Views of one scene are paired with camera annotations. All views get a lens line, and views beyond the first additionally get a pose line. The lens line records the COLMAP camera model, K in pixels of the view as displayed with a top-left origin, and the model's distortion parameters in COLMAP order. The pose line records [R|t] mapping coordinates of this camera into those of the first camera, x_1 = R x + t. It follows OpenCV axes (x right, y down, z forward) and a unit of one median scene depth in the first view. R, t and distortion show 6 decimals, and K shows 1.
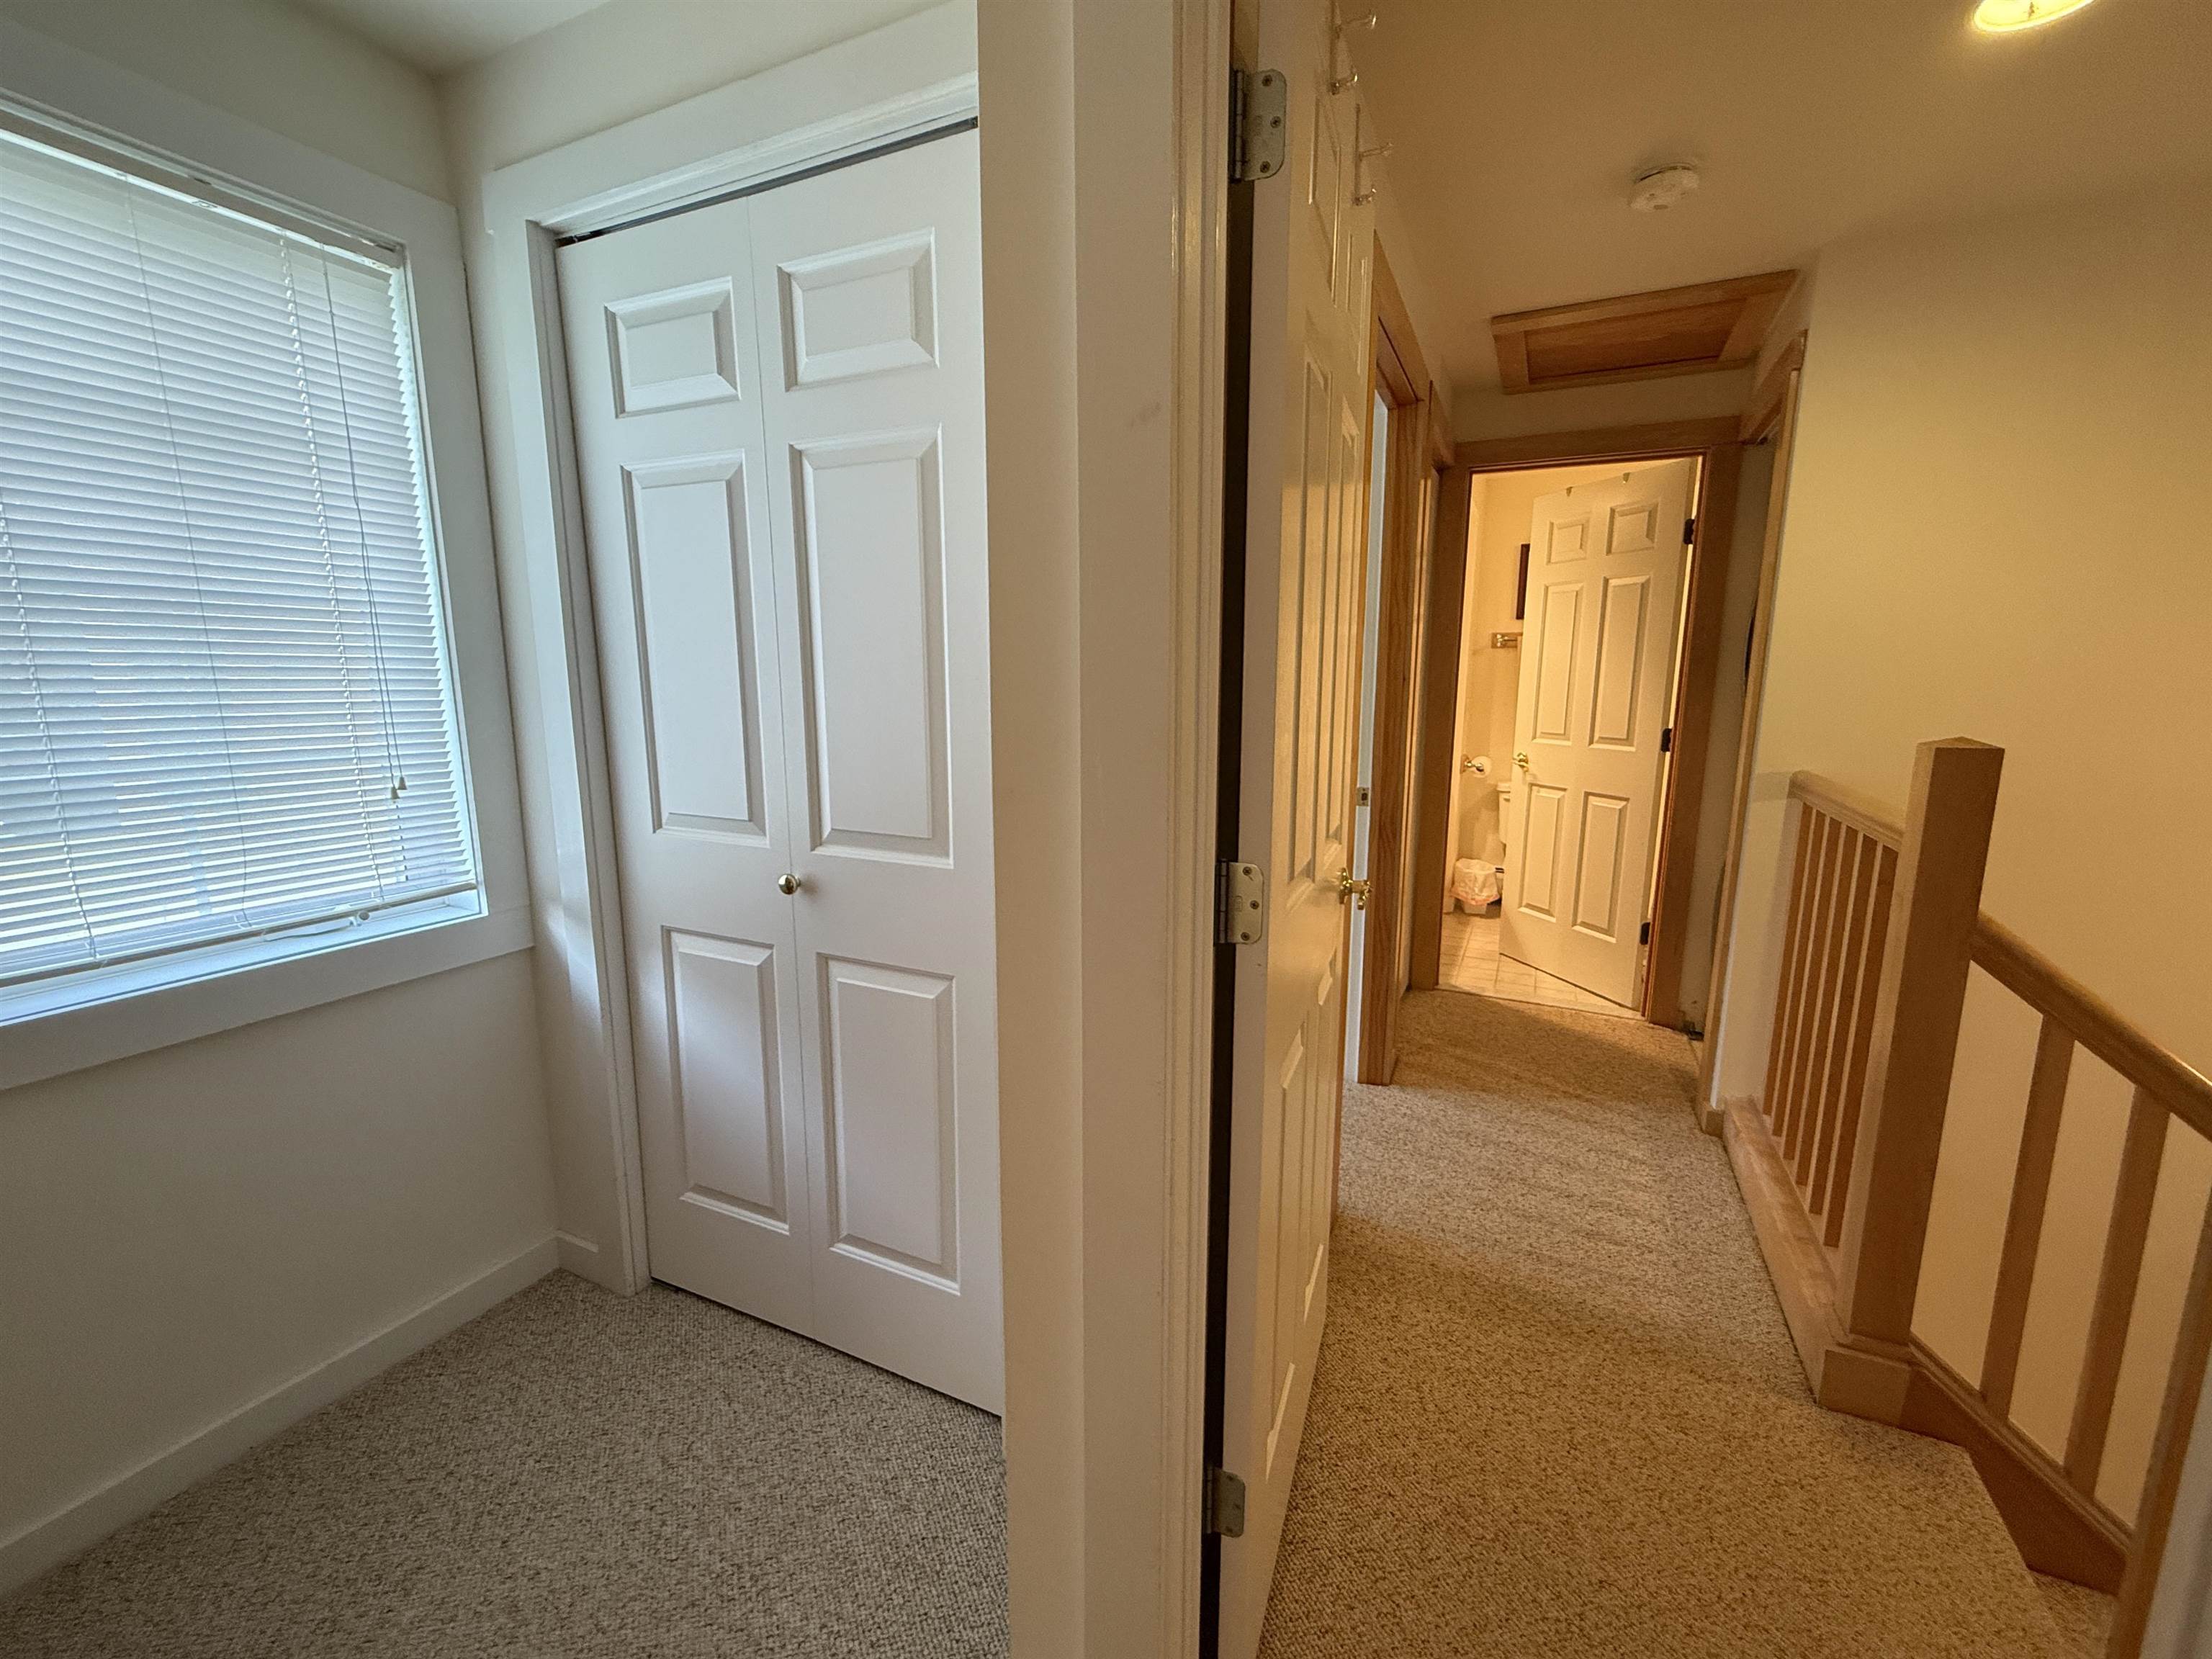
lens RADIAL K [[903.7, 0, 1109.0], [0, 903.7, 824.9], [0, 0, 1]] dist [0.005527, -0.001081]
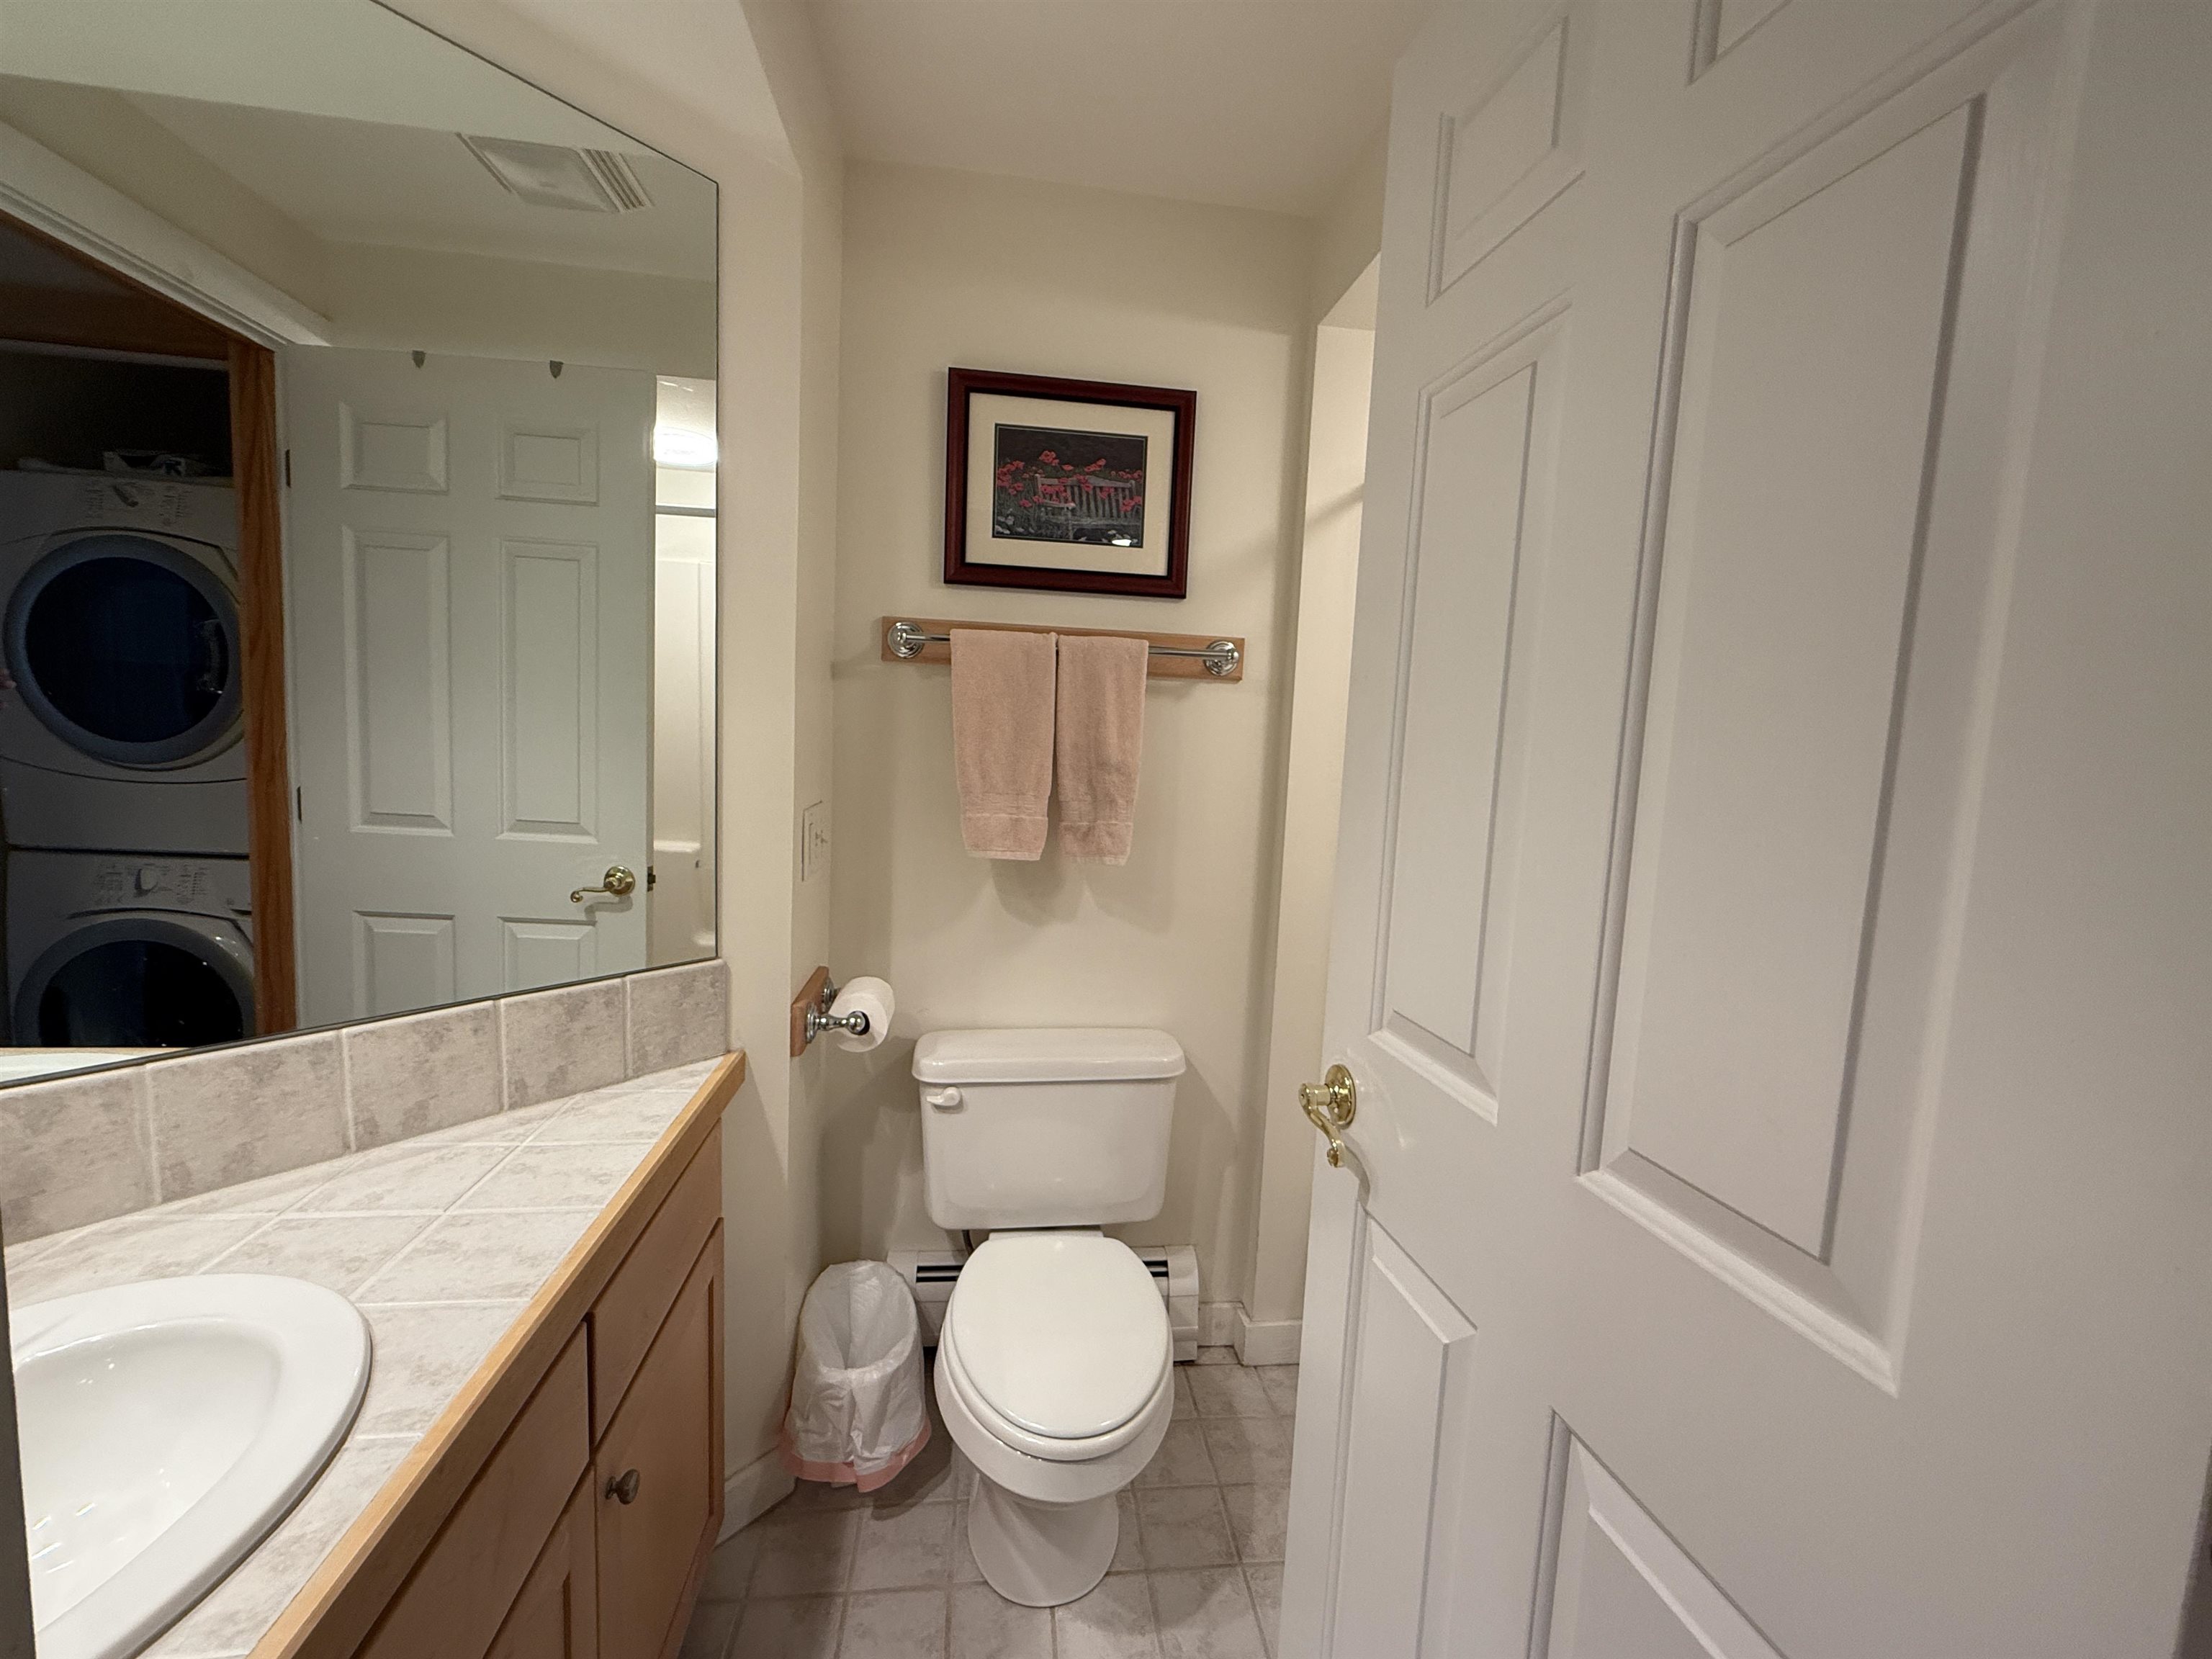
lens RADIAL K [[903.7, 0, 1102.9], [0, 903.7, 830.2], [0, 0, 1]] dist [0.005527, -0.001081]
pose [[0.833911, -0.015503, 0.551682, 0.561745], [0.052217, 0.997338, -0.050903, -0.202087], [-0.549424, 0.071255, 0.832500, 1.247595]]
